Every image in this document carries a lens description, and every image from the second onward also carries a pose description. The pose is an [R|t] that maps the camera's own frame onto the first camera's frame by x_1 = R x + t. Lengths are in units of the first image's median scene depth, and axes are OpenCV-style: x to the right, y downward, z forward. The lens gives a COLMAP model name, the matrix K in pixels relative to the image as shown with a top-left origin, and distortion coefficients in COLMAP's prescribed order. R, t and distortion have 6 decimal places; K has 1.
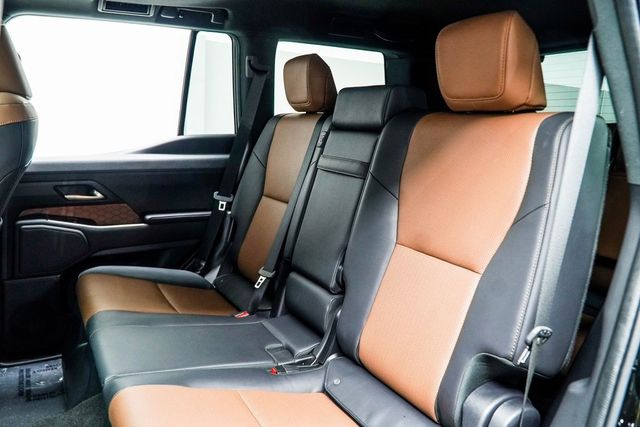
lens RADIAL K [[509.6, 0, 305.3], [0, 509.6, 213.8], [0, 0, 1]] dist [-0.017113, -0.006457]
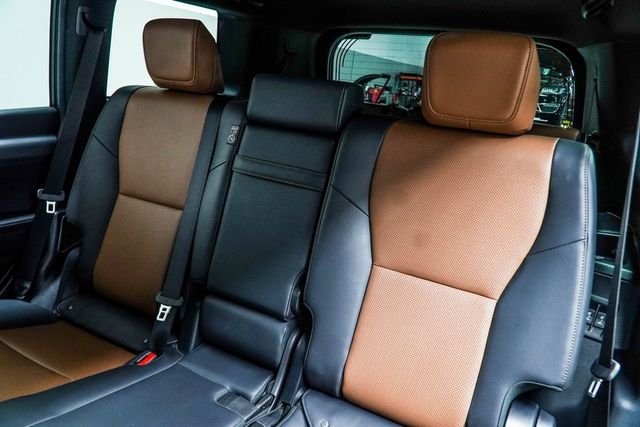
lens RADIAL K [[509.6, 0, 305.3], [0, 509.6, 213.8], [0, 0, 1]] dist [-0.017113, -0.006457]
pose [[0.852235, -0.096508, 0.514181, -0.300702], [0.031510, 0.990523, 0.133687, -0.123612], [-0.522210, -0.097731, 0.847199, 0.220248]]
